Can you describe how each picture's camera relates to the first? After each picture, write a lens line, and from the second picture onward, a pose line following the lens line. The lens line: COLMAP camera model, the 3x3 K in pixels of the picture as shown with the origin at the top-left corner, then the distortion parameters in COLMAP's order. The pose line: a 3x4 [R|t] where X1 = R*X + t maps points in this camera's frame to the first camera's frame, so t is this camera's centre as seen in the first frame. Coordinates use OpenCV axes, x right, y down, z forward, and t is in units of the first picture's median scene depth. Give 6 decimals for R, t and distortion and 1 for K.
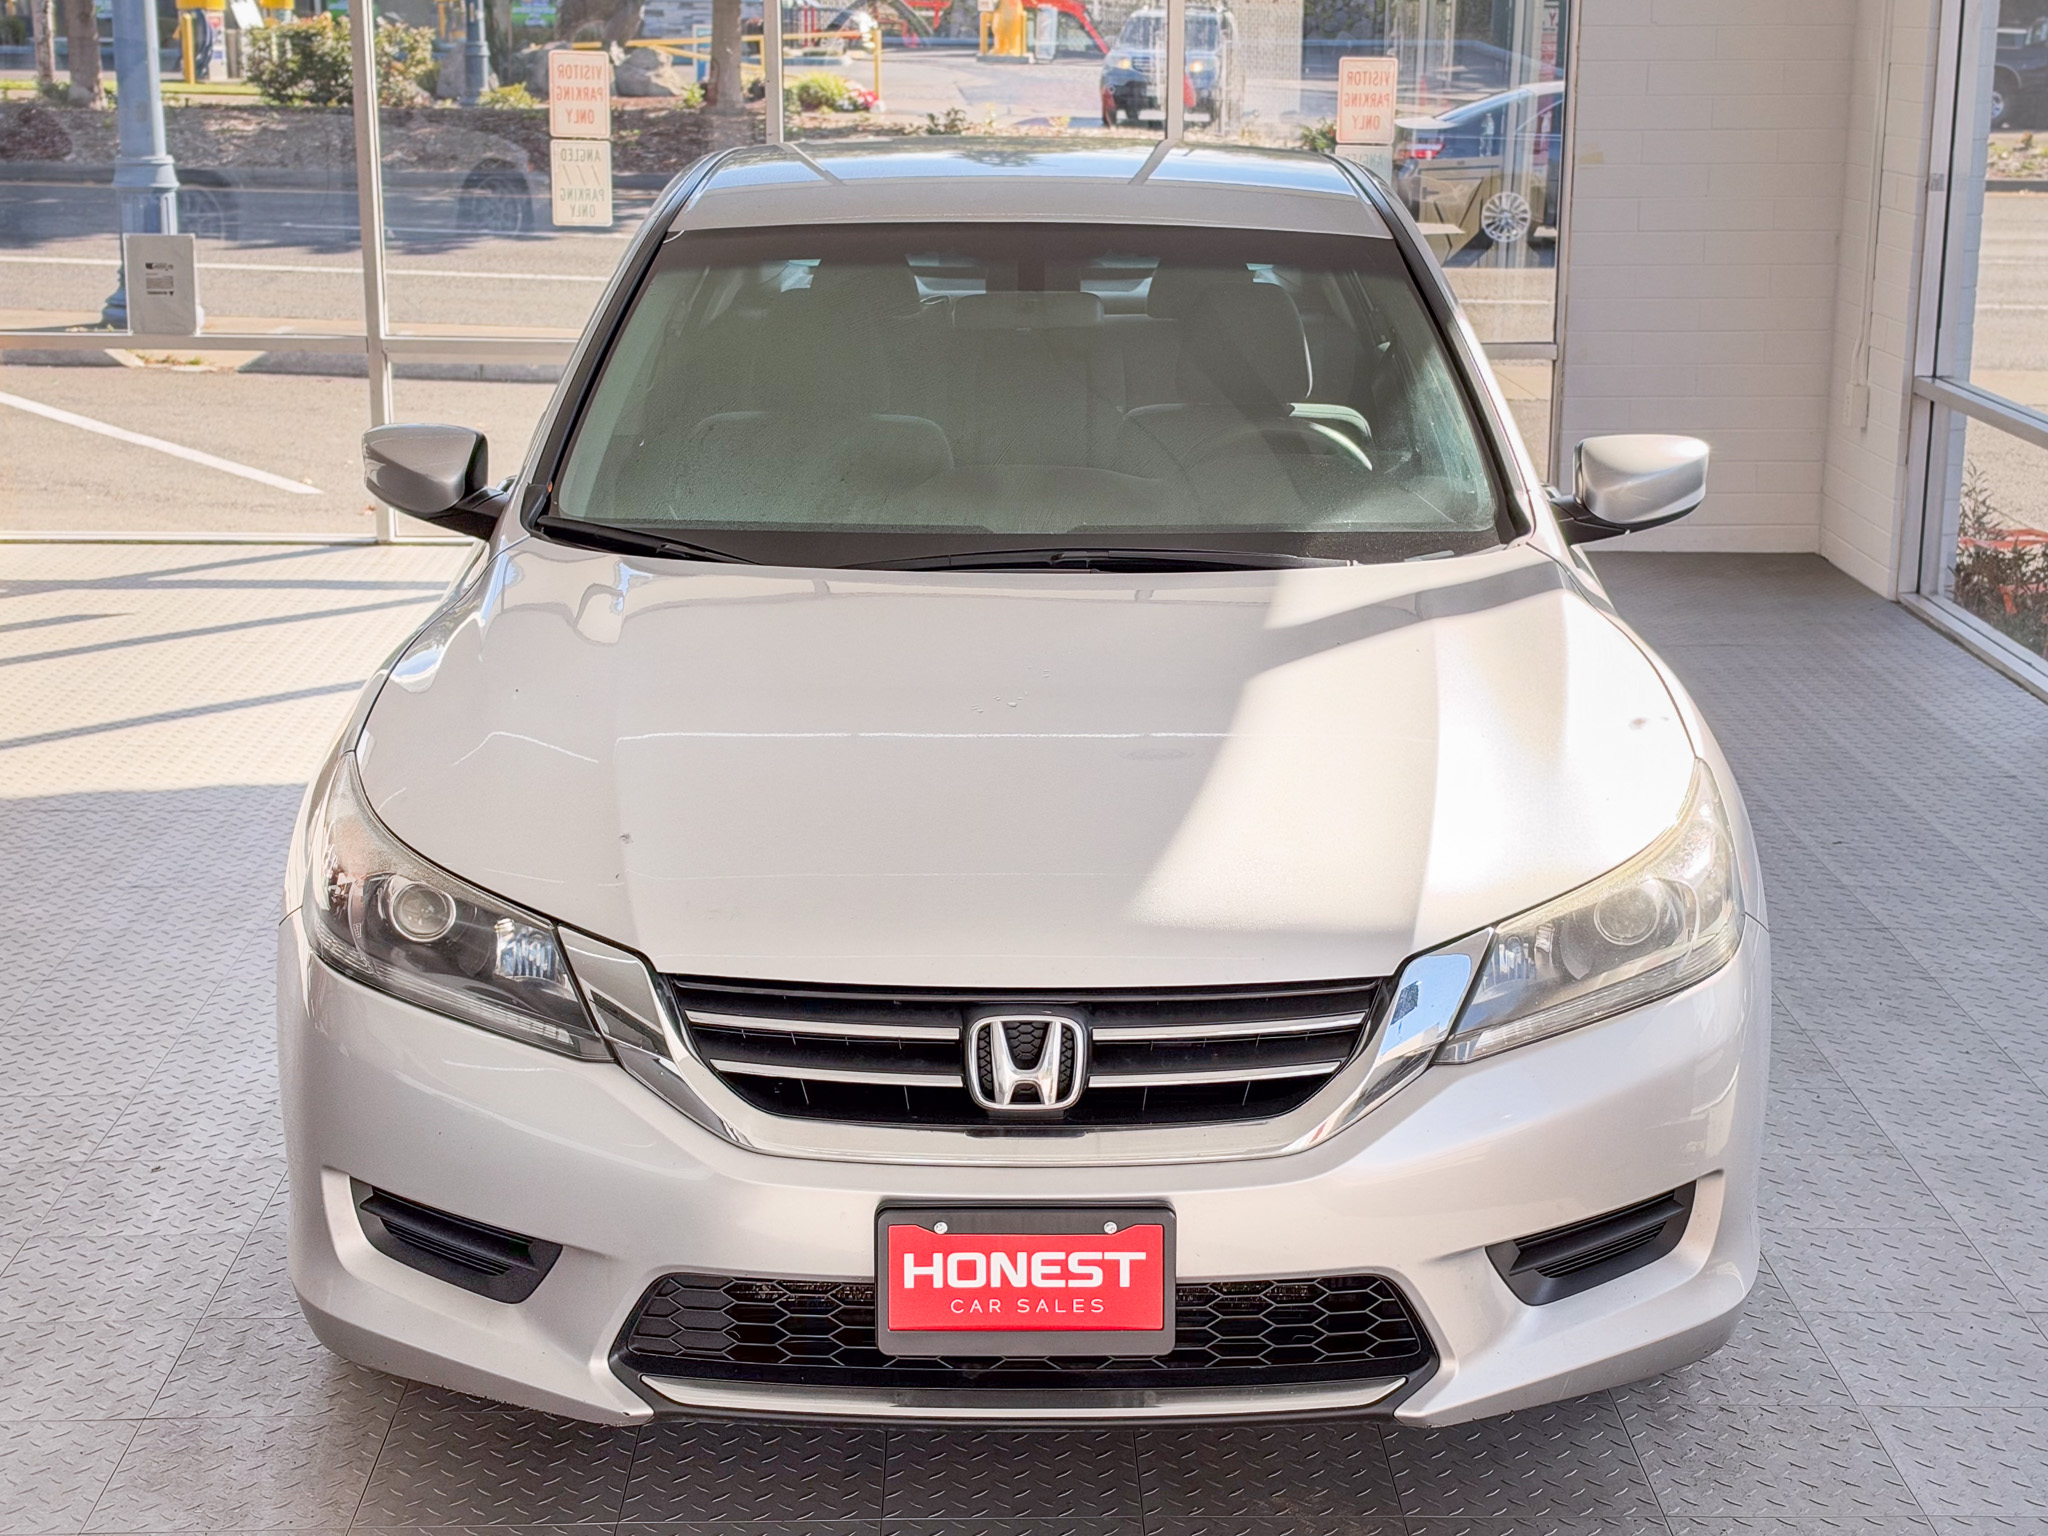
lens RADIAL K [[3421.9, 0, 1032.8], [0, 3421.9, 769.5], [0, 0, 1]] dist [0.180229, 0.000000]
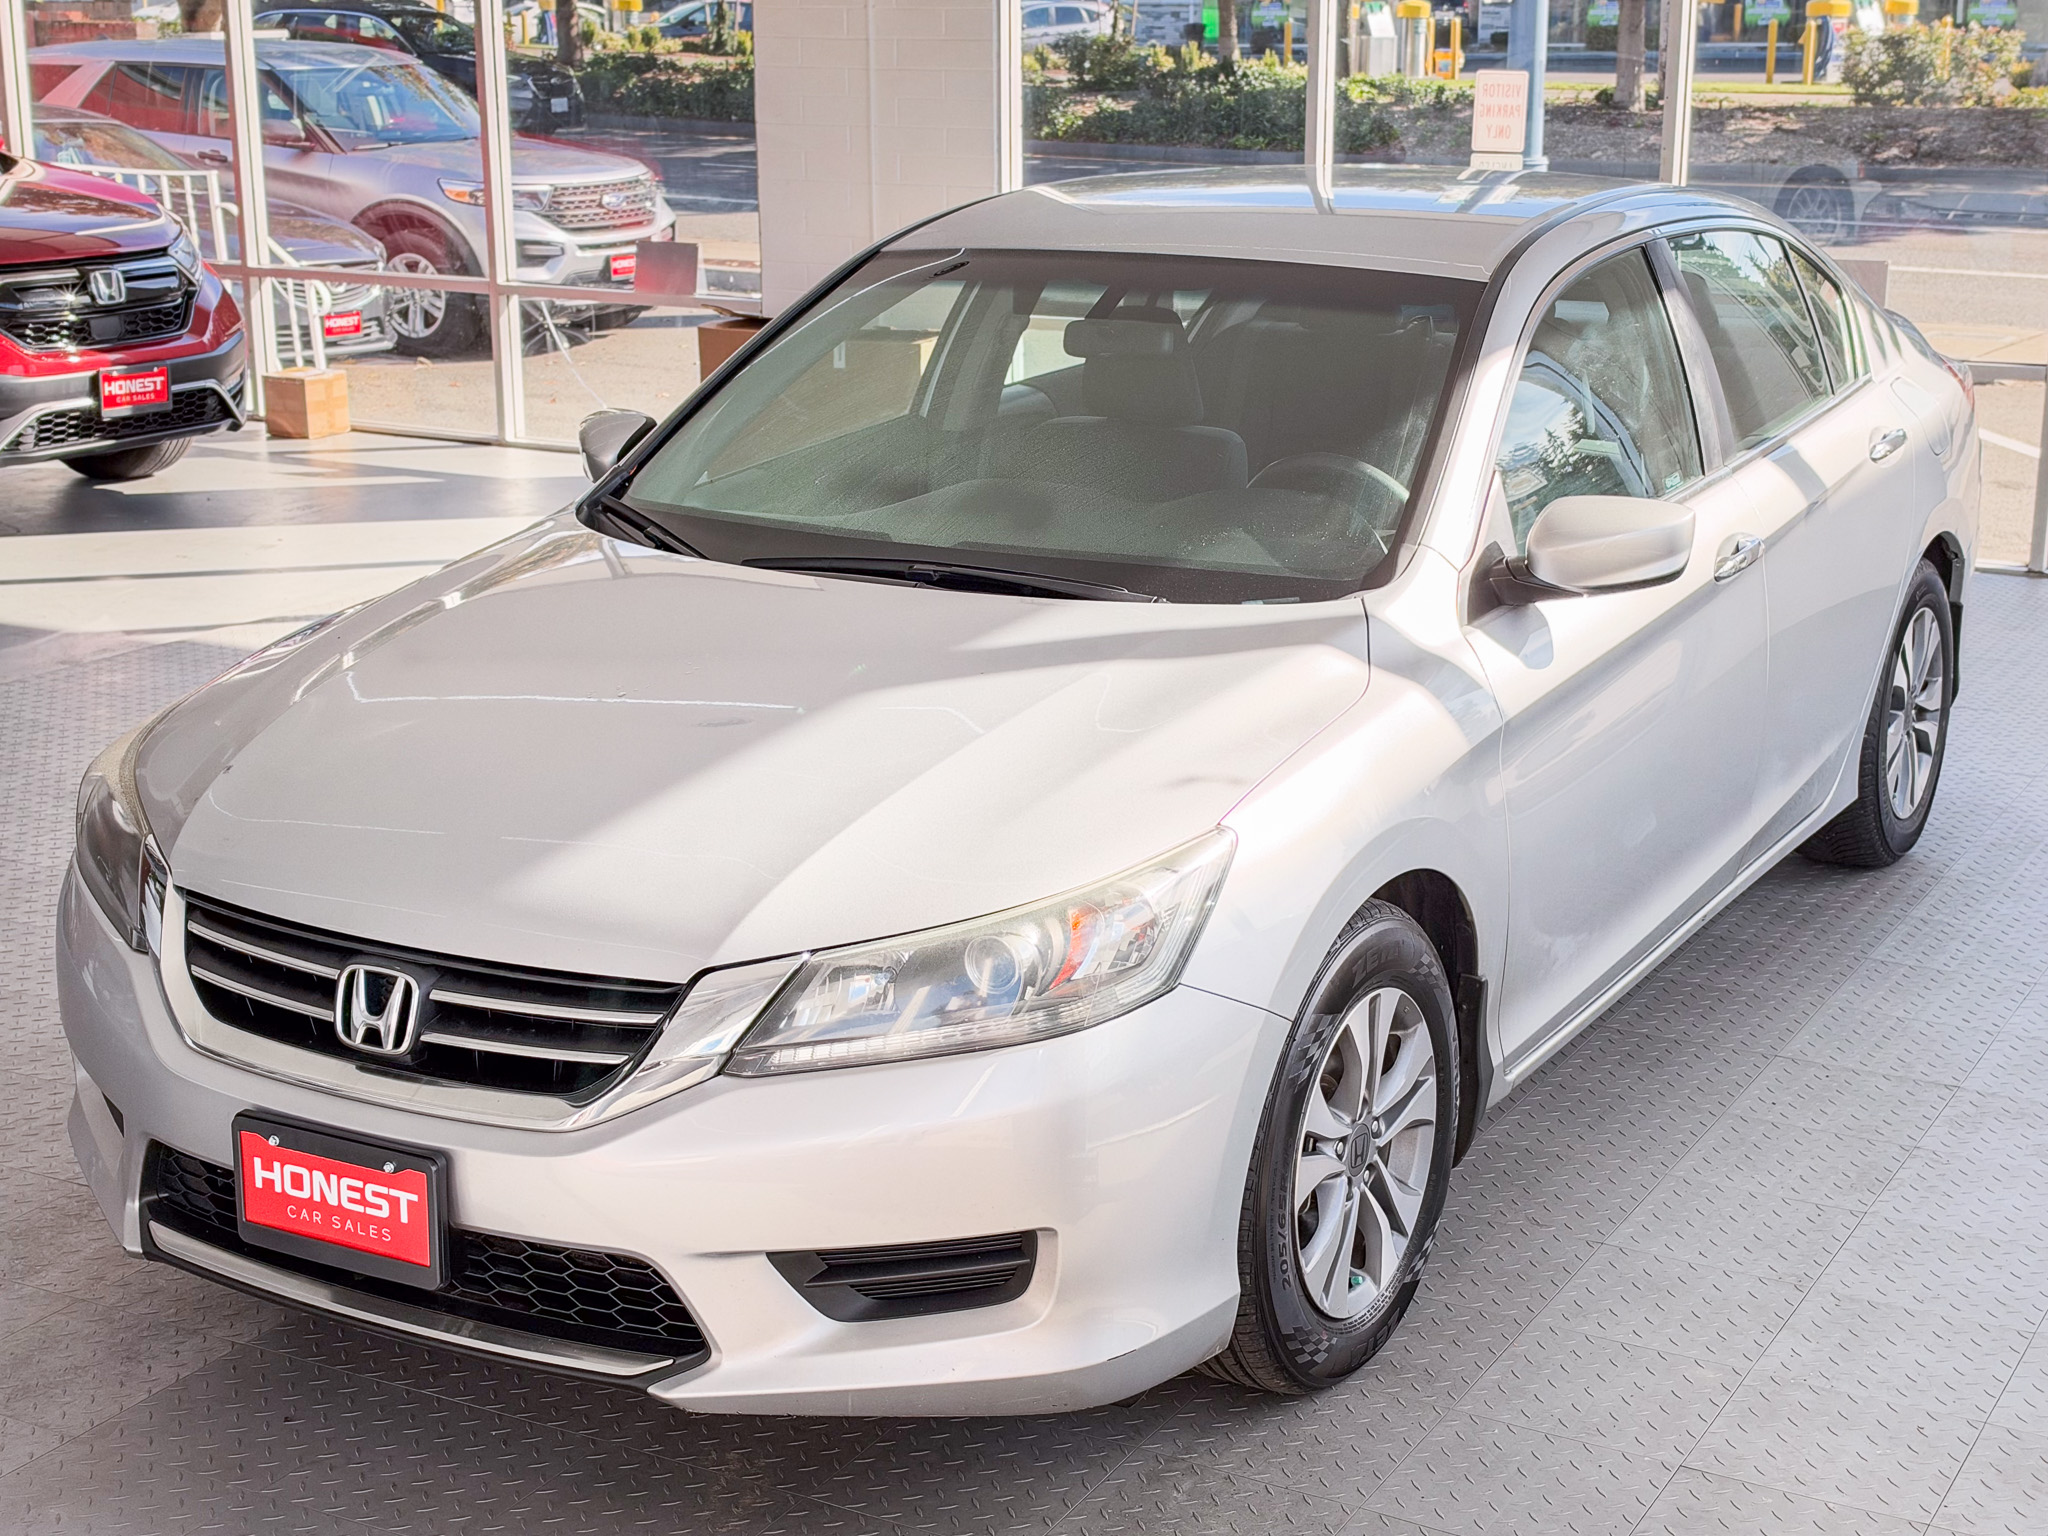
lens RADIAL K [[3083.6, 0, 1021.4], [0, 3083.6, 761.1], [0, 0, 1]] dist [0.114583, 0.000000]
pose [[0.863109, 0.121662, -0.490145, 0.663417], [-0.111623, 0.992502, 0.049797, -0.068503], [0.492528, 0.011732, 0.870217, 0.221367]]
